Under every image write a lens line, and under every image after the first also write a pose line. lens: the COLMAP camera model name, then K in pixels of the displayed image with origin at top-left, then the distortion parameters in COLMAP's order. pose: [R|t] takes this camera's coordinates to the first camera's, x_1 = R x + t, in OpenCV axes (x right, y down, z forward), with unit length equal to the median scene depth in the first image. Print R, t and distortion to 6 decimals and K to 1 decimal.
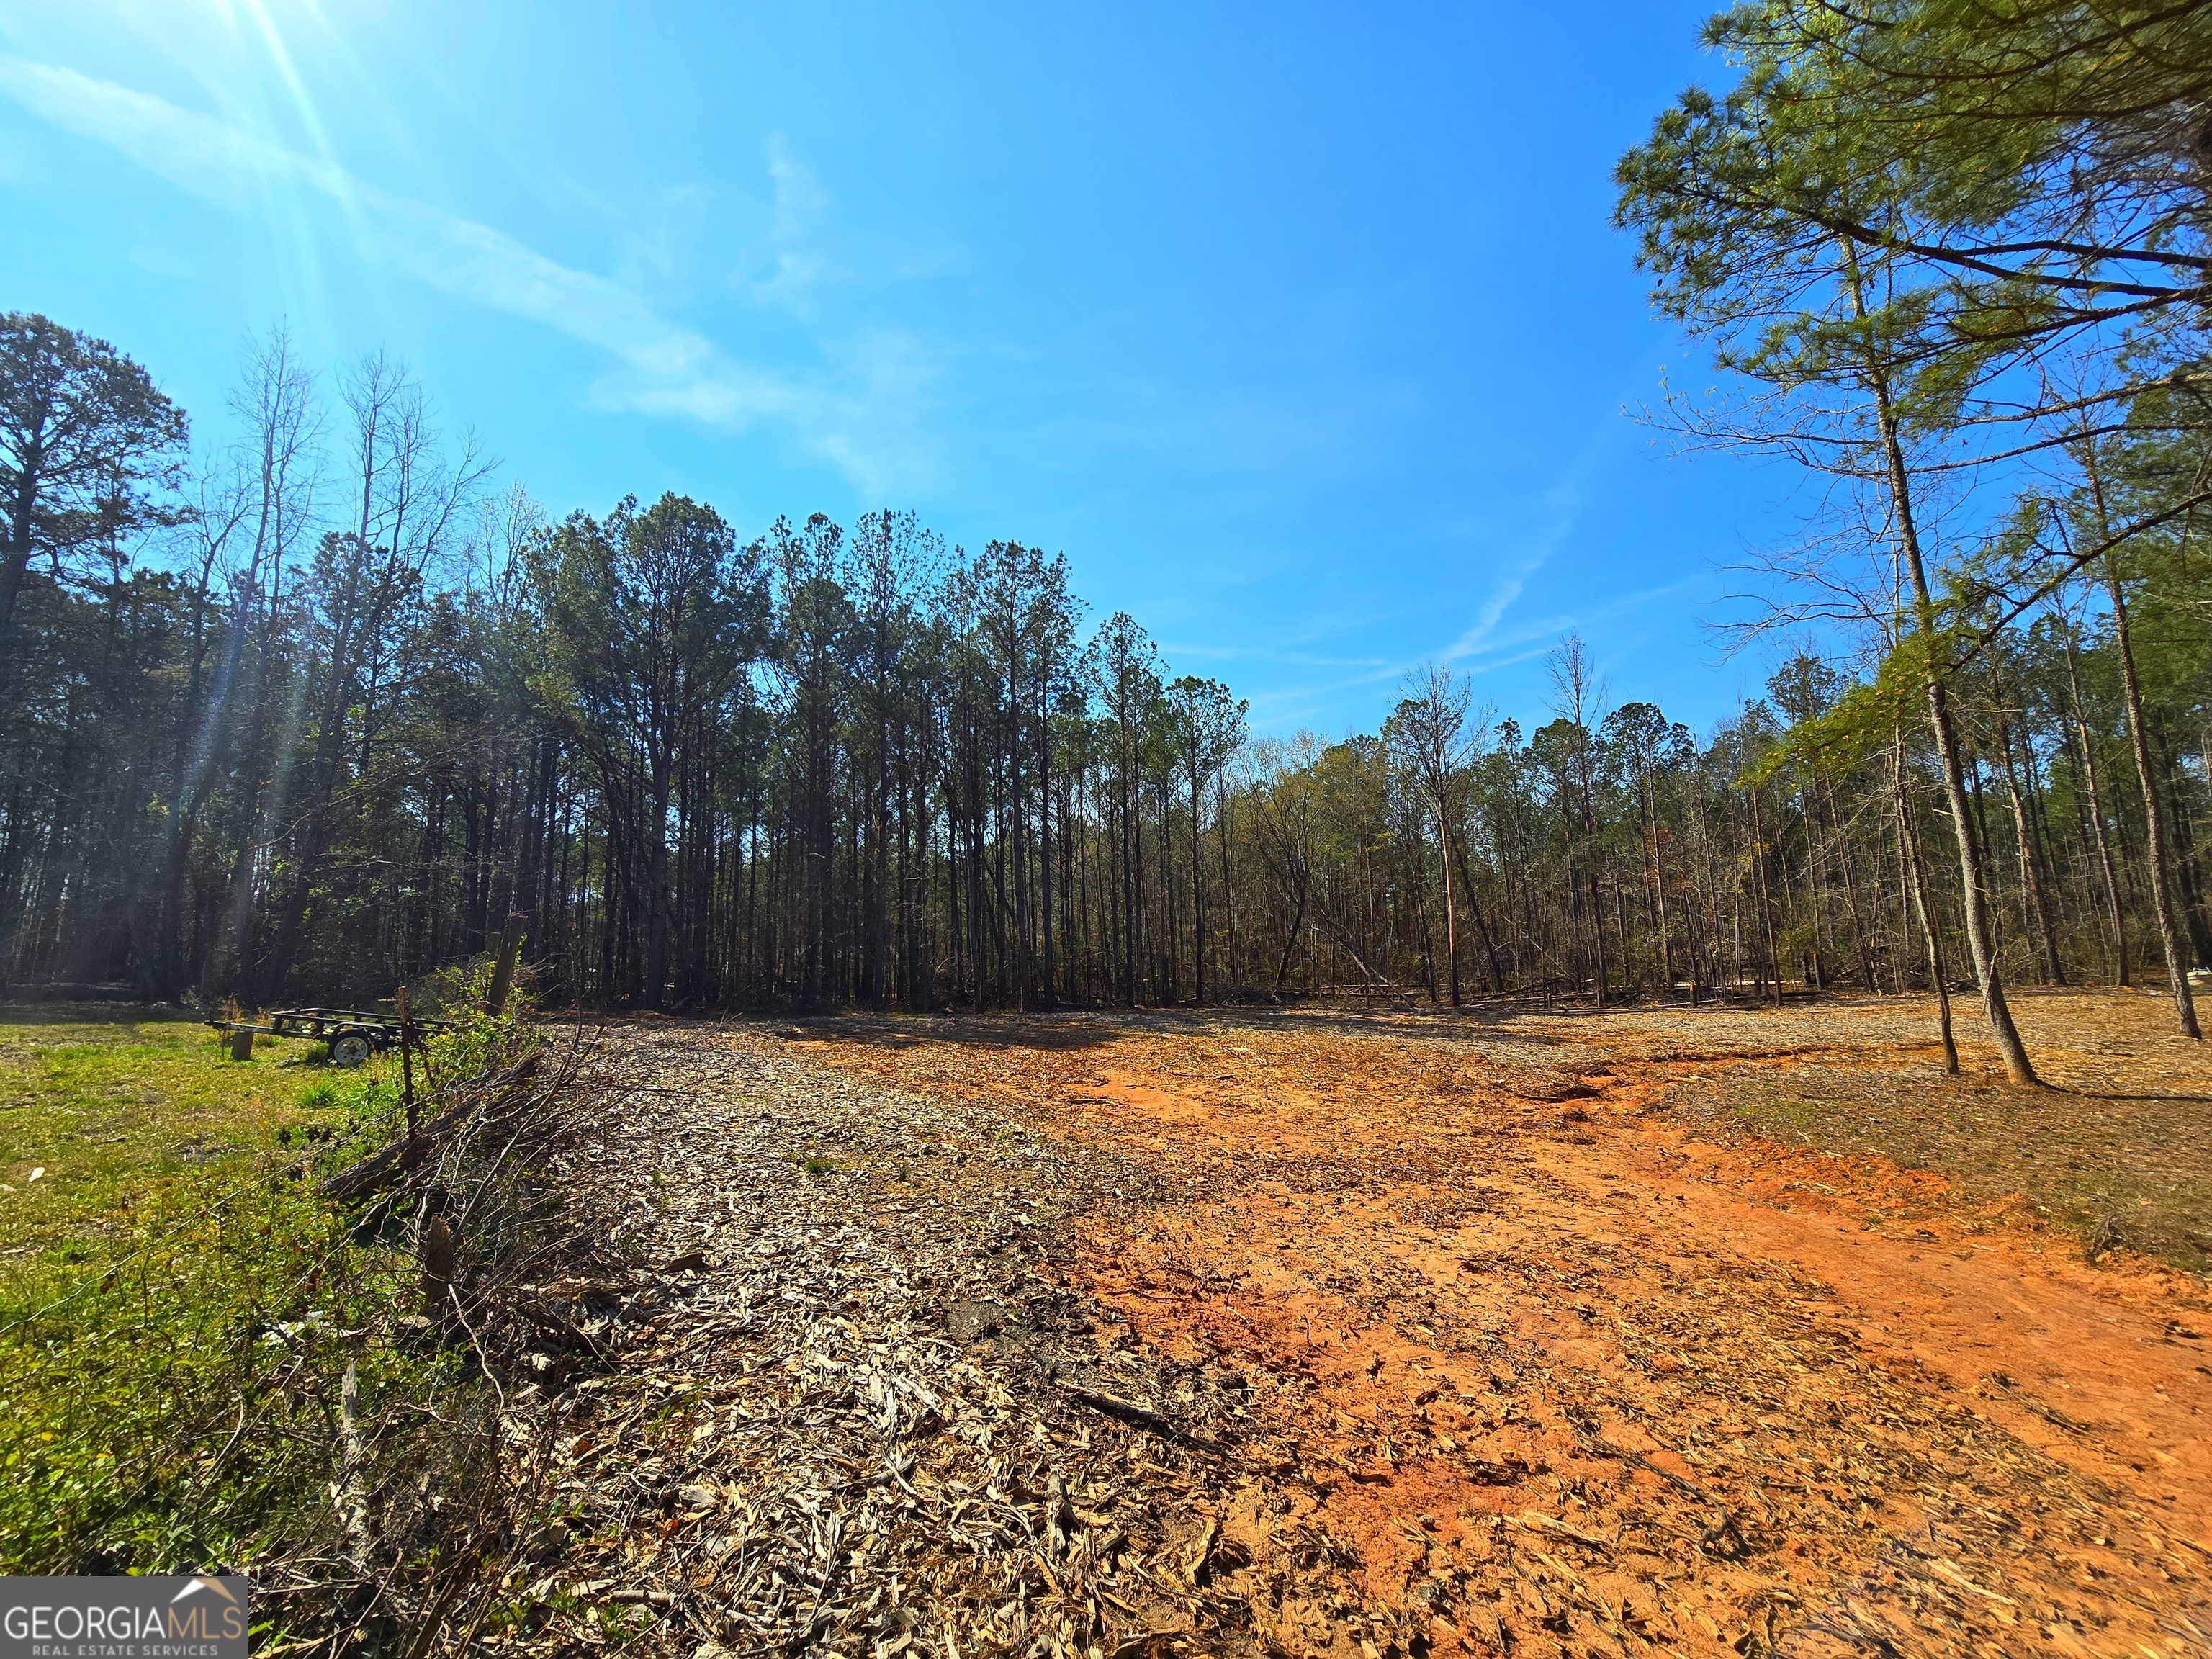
lens RADIAL K [[911.6, 0, 1119.4], [0, 911.6, 825.0], [0, 0, 1]] dist [-0.003529, -0.000012]
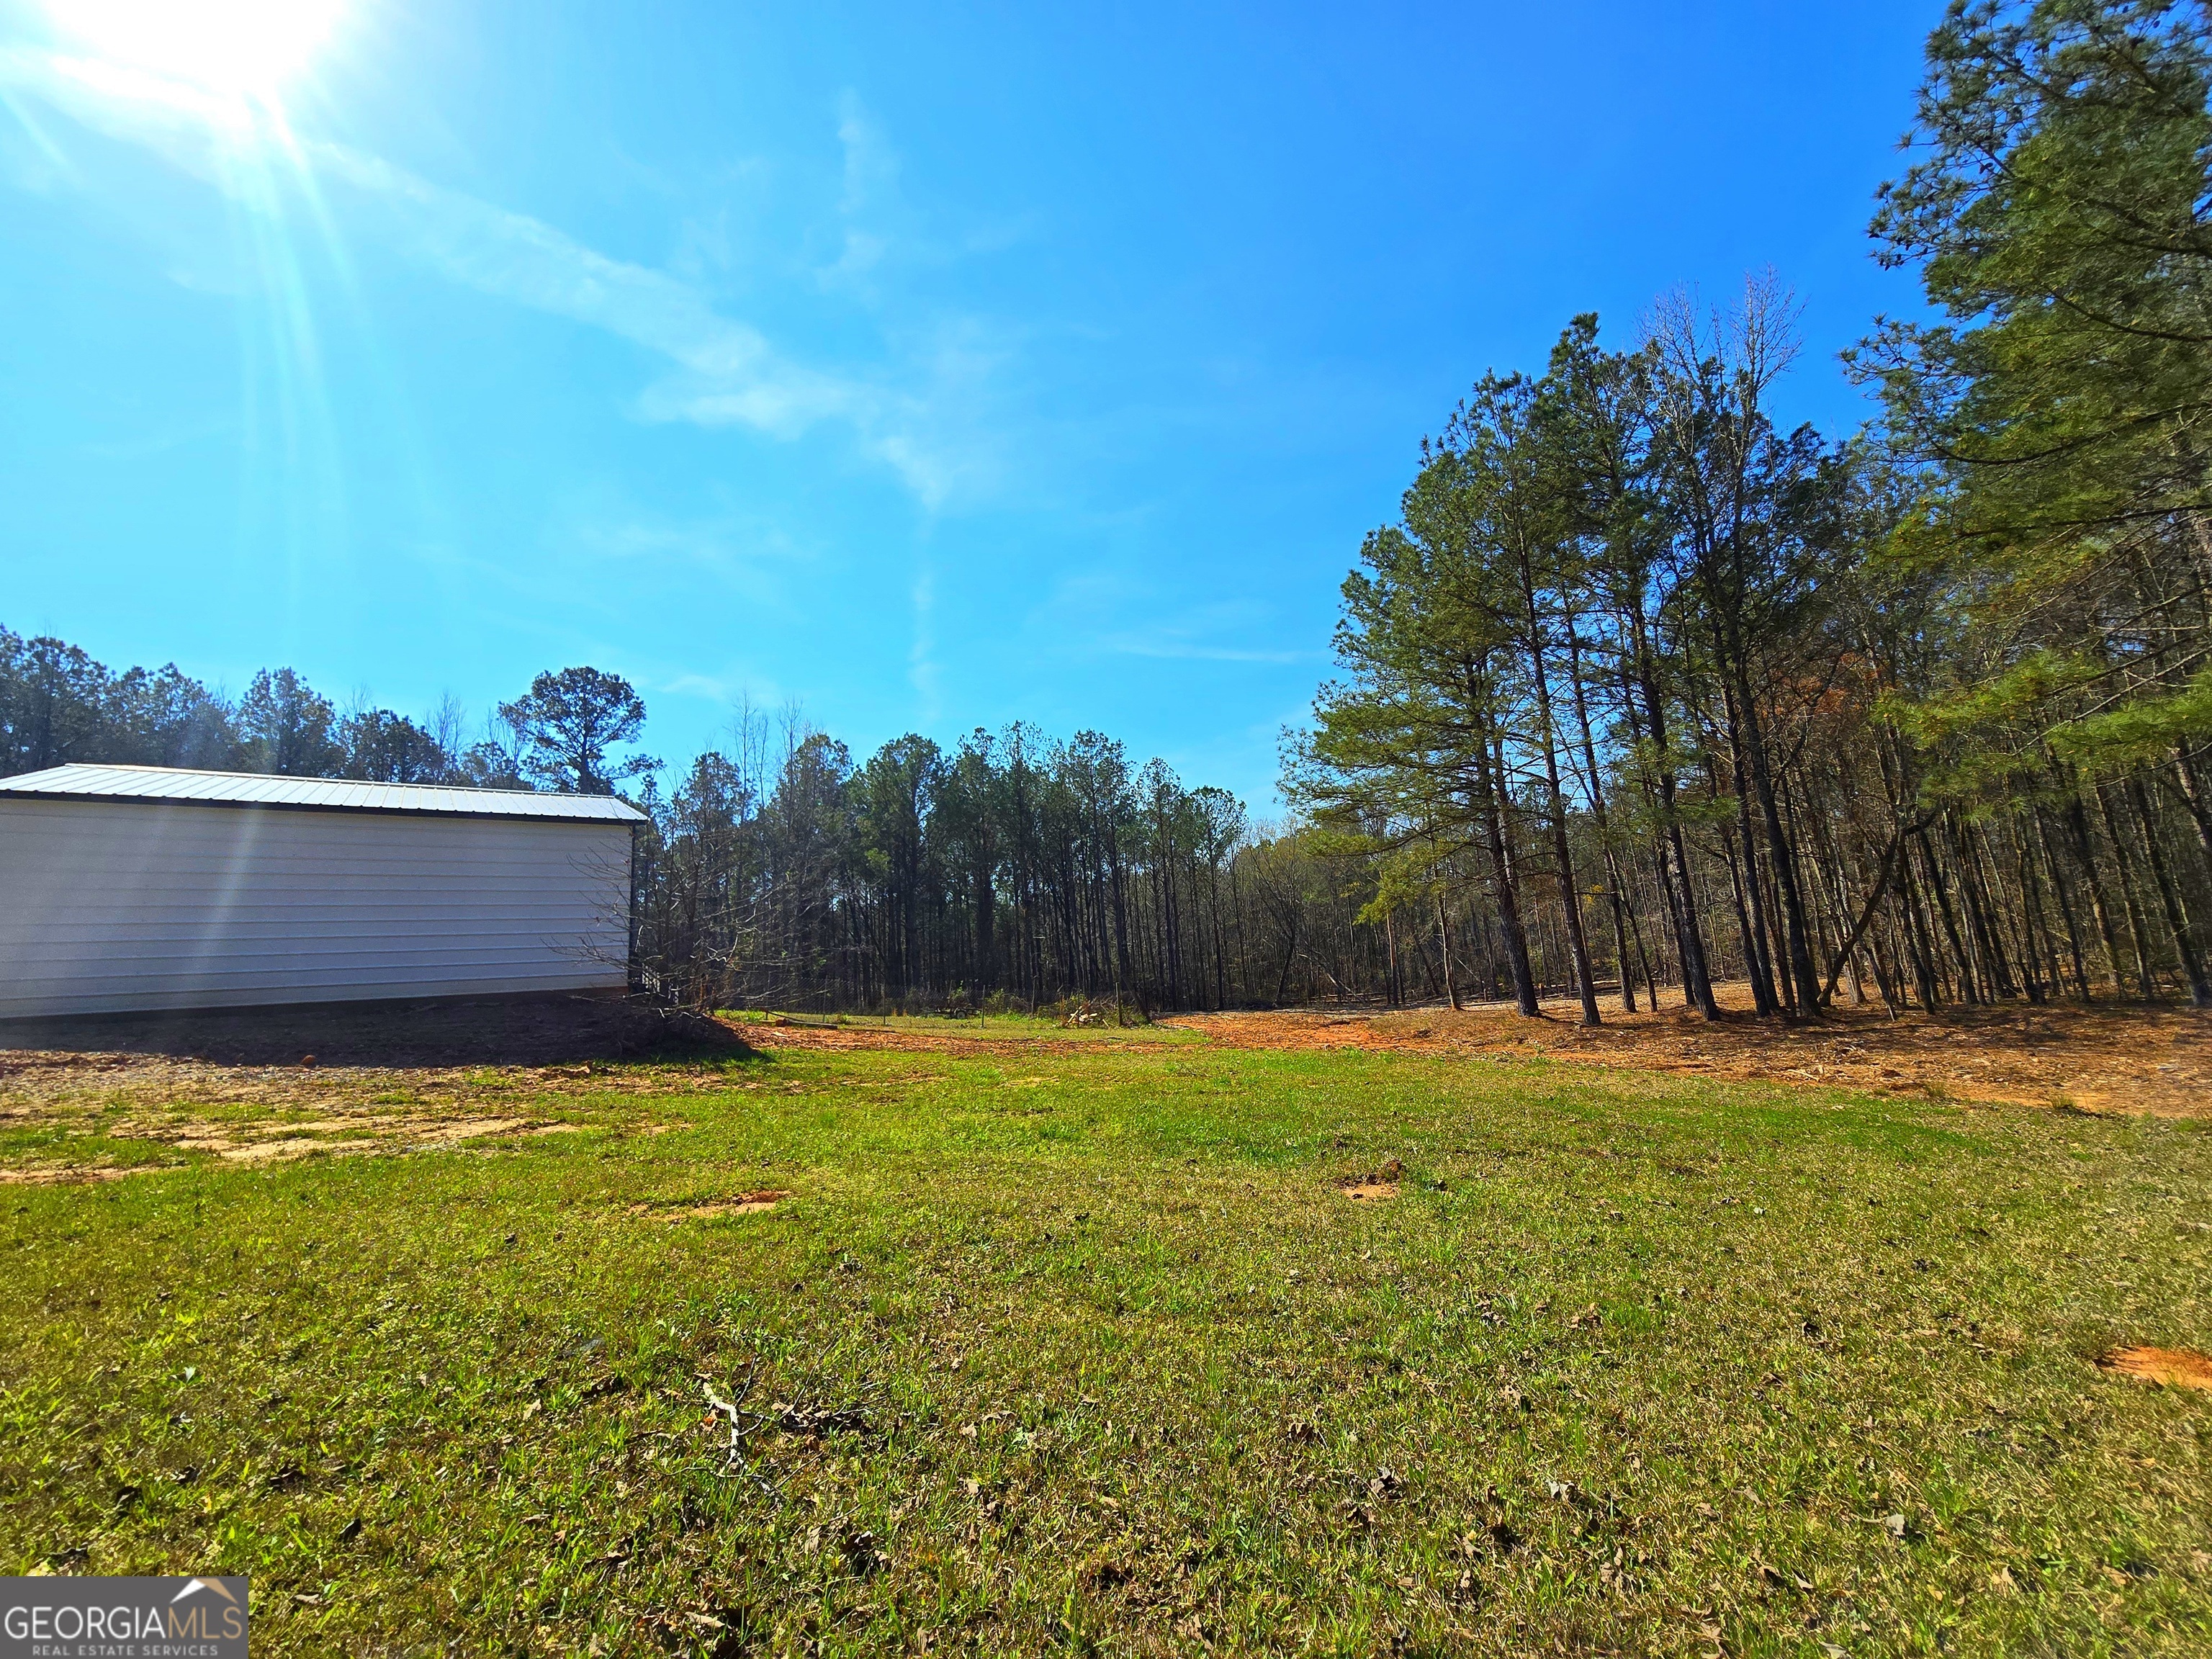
lens RADIAL K [[911.6, 0, 1100.5], [0, 911.6, 795.0], [0, 0, 1]] dist [-0.003529, -0.000012]
pose [[0.998171, -0.043596, -0.041890, -0.027775], [0.041031, 0.997339, -0.060264, -0.073439], [0.044406, 0.058435, 0.997303, -0.495553]]
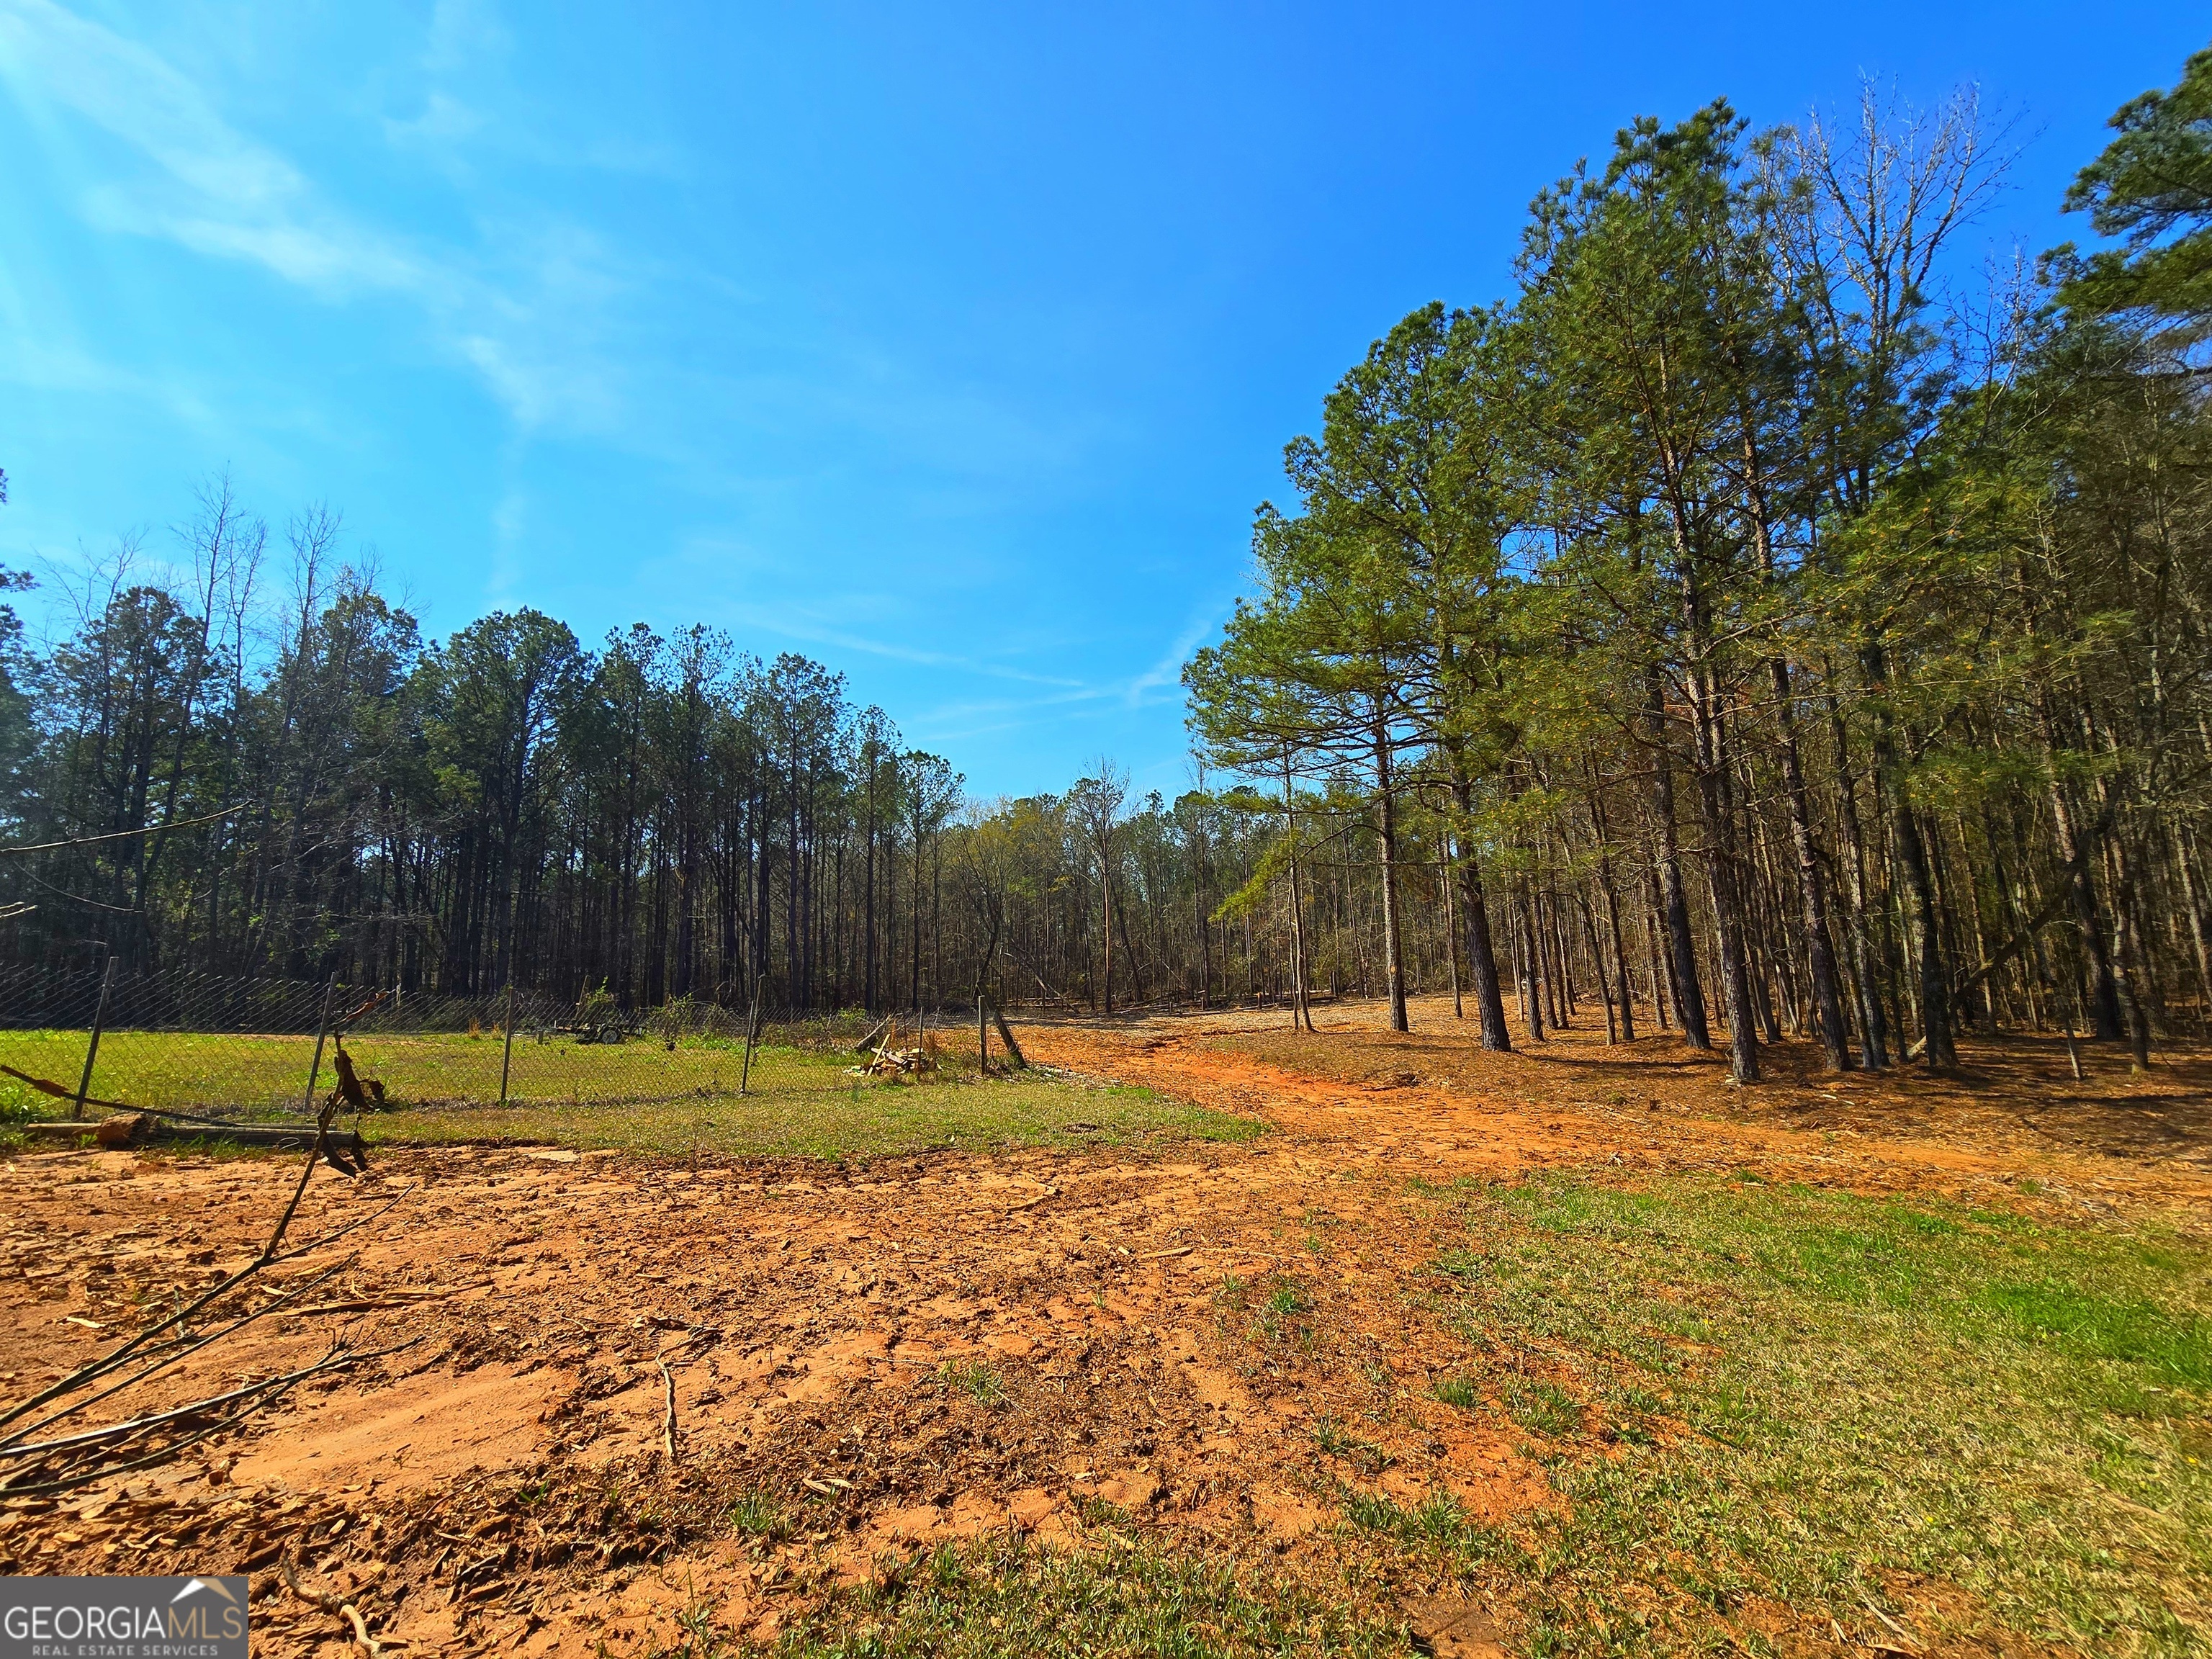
lens RADIAL K [[911.6, 0, 1127.7], [0, 911.6, 798.2], [0, 0, 1]] dist [-0.003529, -0.000012]
pose [[0.933022, 0.059165, 0.354923, -0.100704], [-0.043537, 0.997705, -0.051867, -0.048980], [-0.357177, 0.032941, 0.933456, -0.277756]]
